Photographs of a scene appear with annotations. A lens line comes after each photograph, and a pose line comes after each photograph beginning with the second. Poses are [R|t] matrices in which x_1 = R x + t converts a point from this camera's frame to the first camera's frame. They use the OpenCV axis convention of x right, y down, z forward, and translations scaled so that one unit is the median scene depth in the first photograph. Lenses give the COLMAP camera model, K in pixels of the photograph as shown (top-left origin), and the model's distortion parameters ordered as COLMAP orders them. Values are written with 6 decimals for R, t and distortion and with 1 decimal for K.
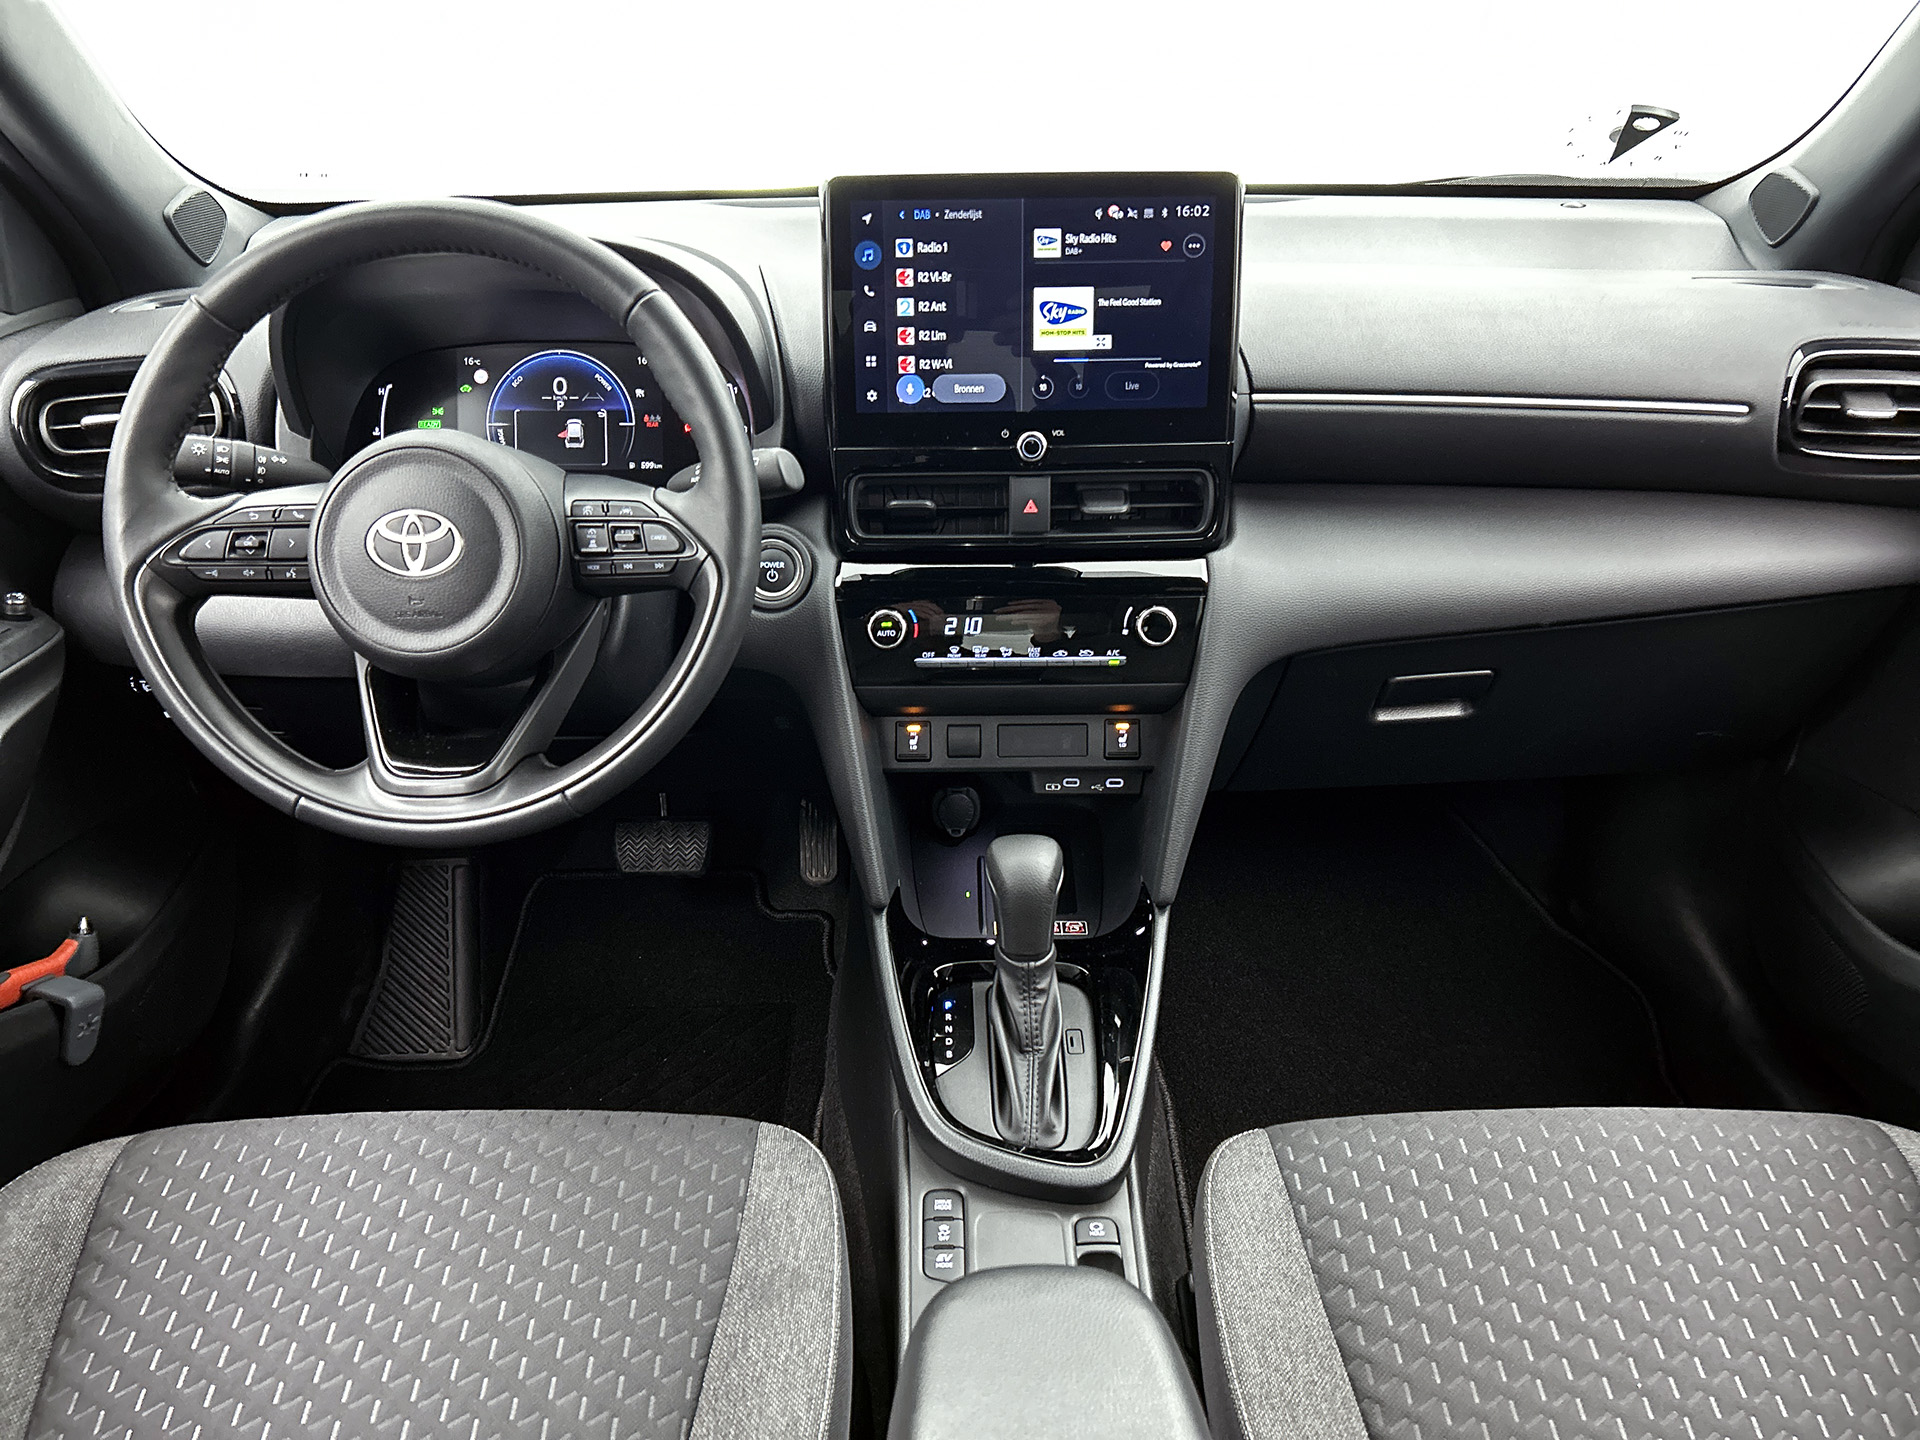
lens RADIAL K [[1448.4, 0, 953.0], [0, 1448.4, 709.3], [0, 0, 1]] dist [0.071608, -0.098027]
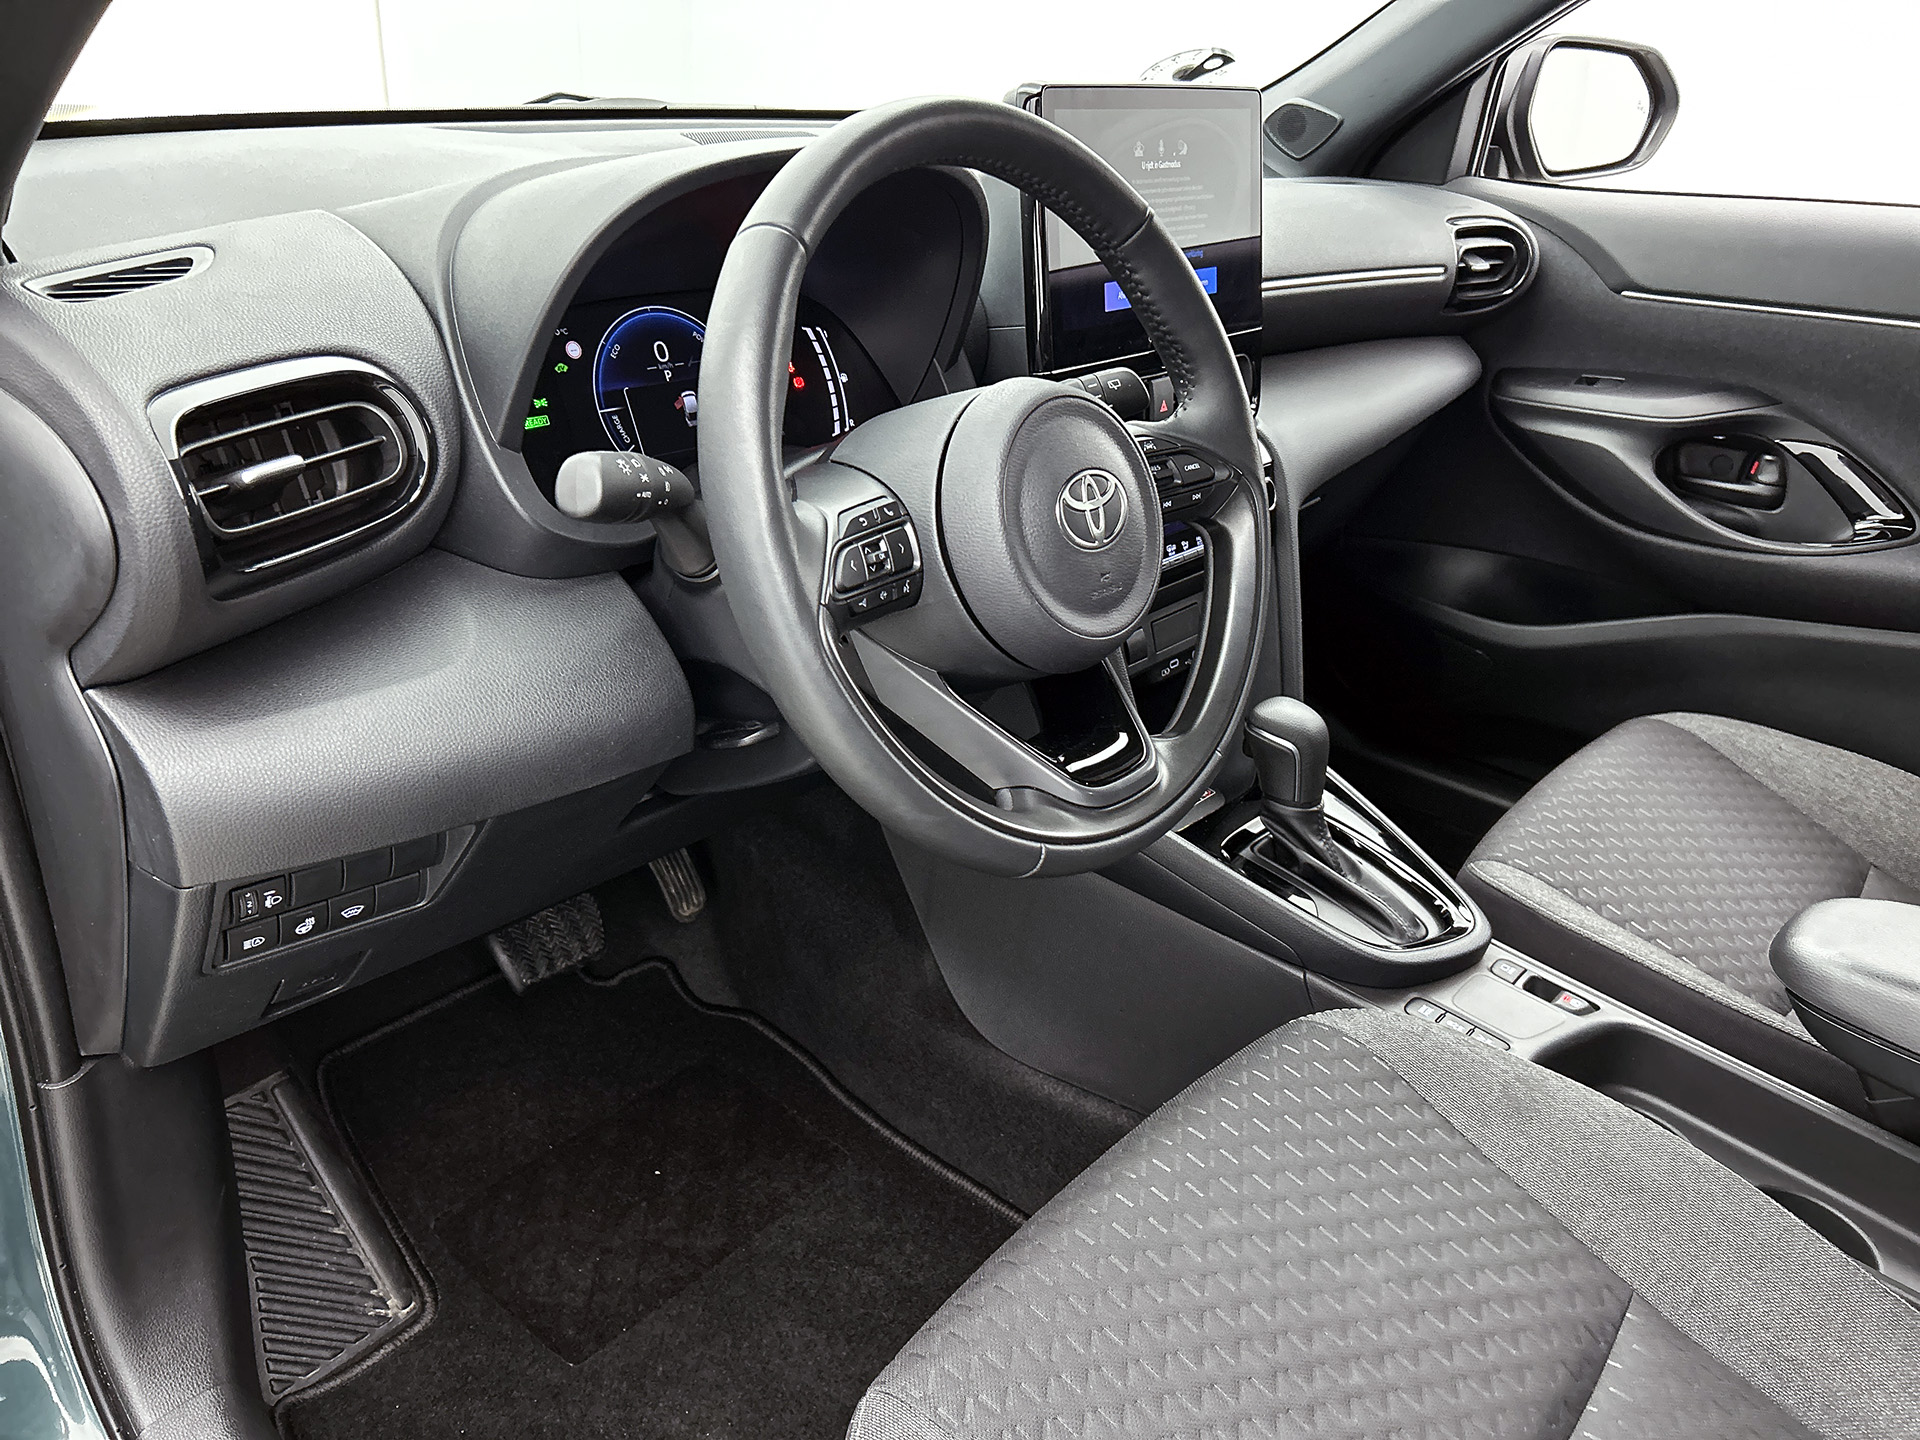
lens RADIAL K [[1448.4, 0, 953.0], [0, 1448.4, 709.3], [0, 0, 1]] dist [0.071608, -0.098027]
pose [[0.659326, -0.276309, 0.699244, -0.868097], [0.258400, 0.956647, 0.134374, -0.113206], [-0.706058, 0.092088, 0.702140, 0.391679]]
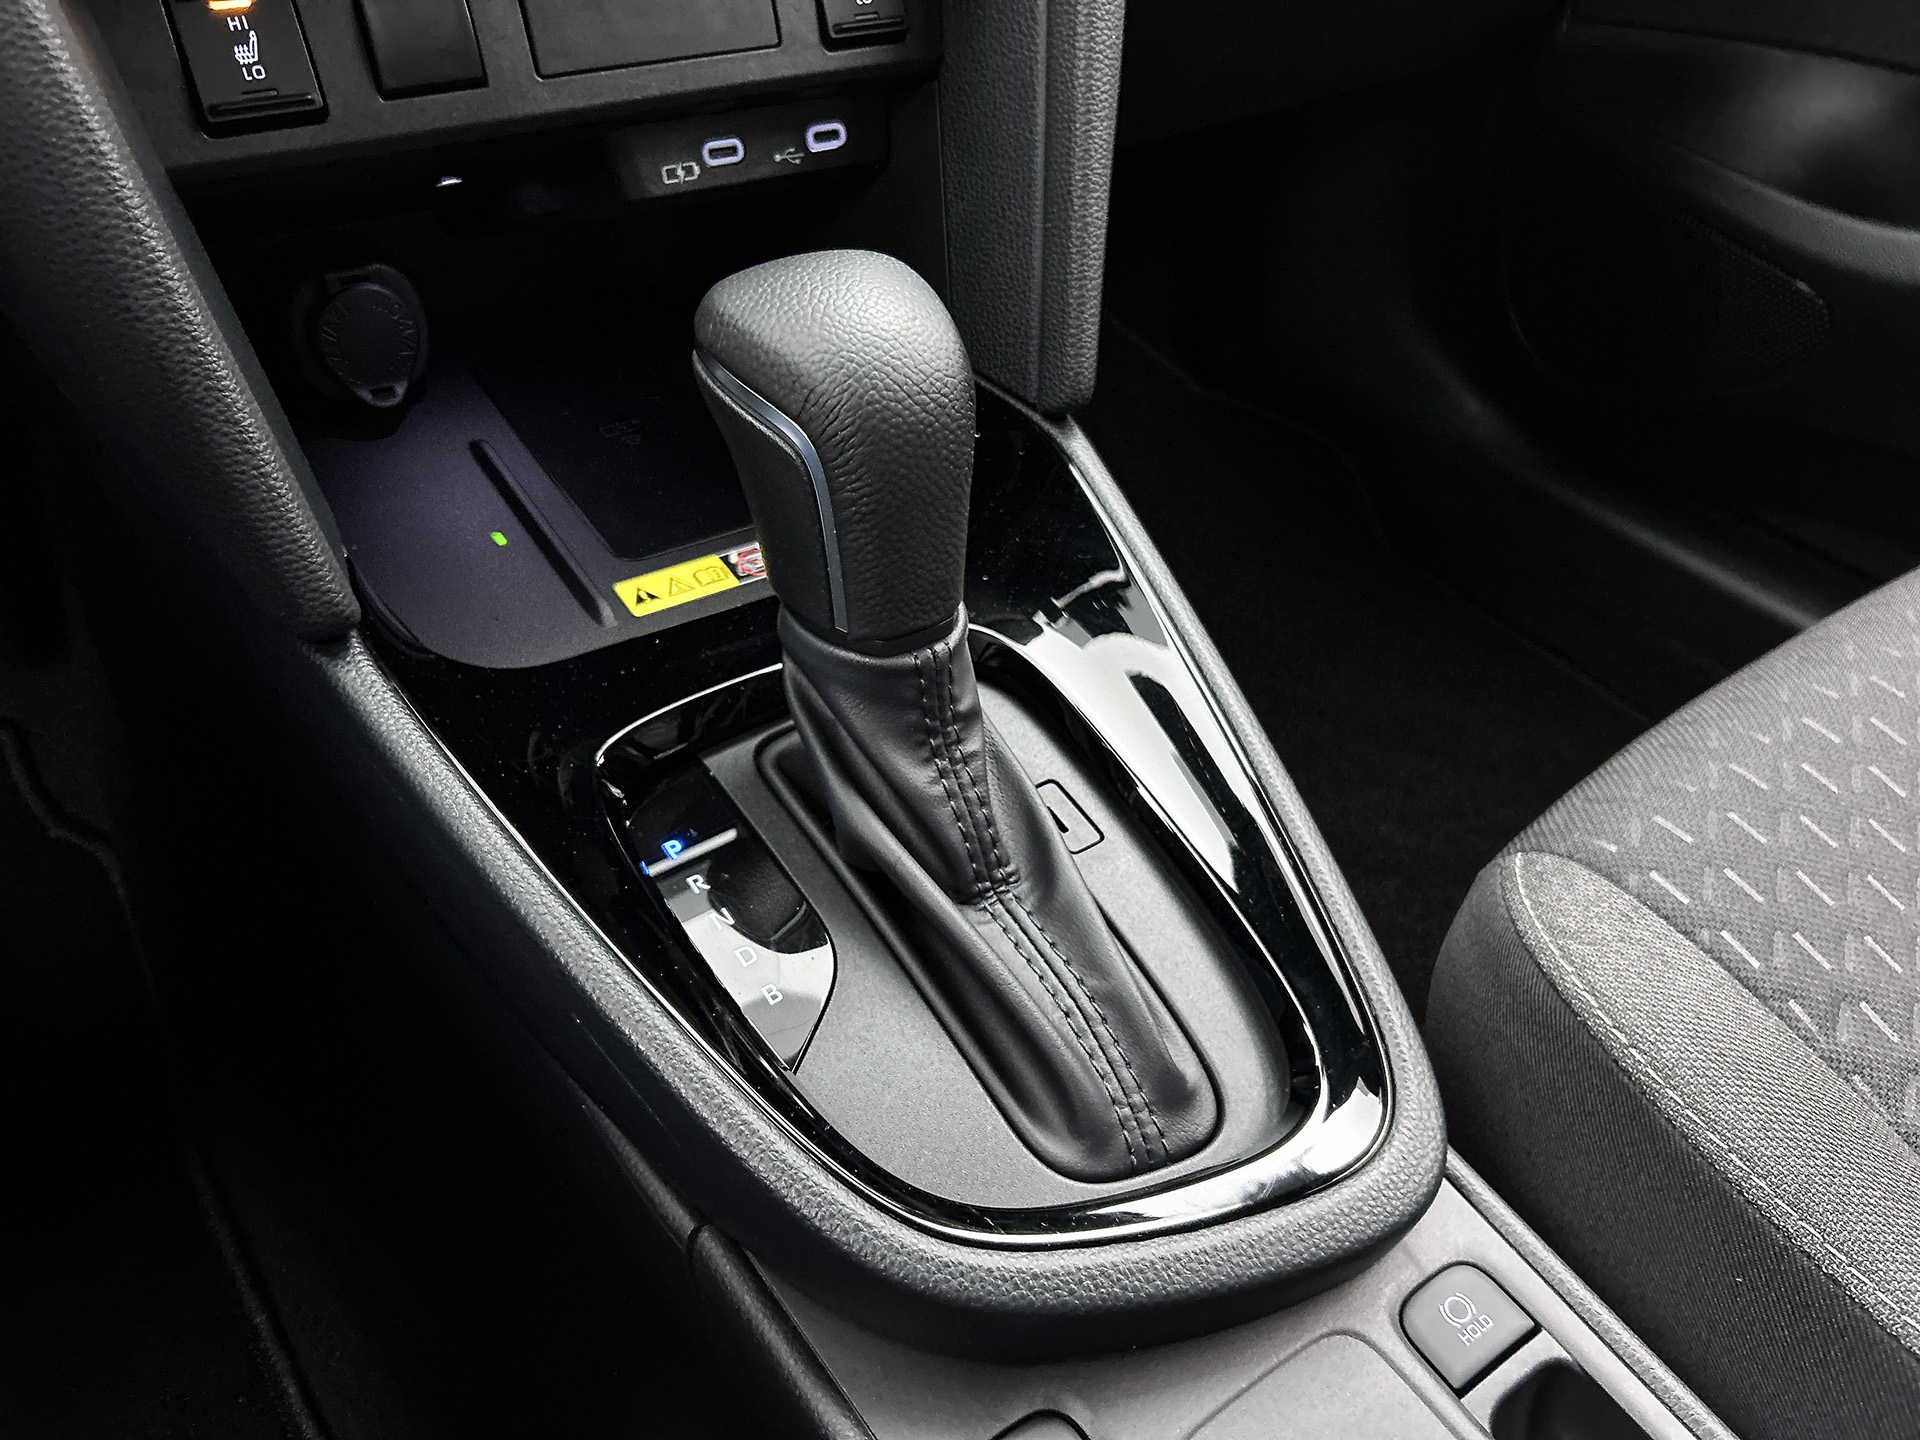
lens RADIAL K [[1448.4, 0, 953.0], [0, 1448.4, 709.3], [0, 0, 1]] dist [0.071608, -0.098027]
pose [[0.818546, -0.323130, 0.474942, -0.098423], [0.190051, 0.932564, 0.306930, 0.086322], [-0.542092, -0.160973, 0.824757, 0.700710]]
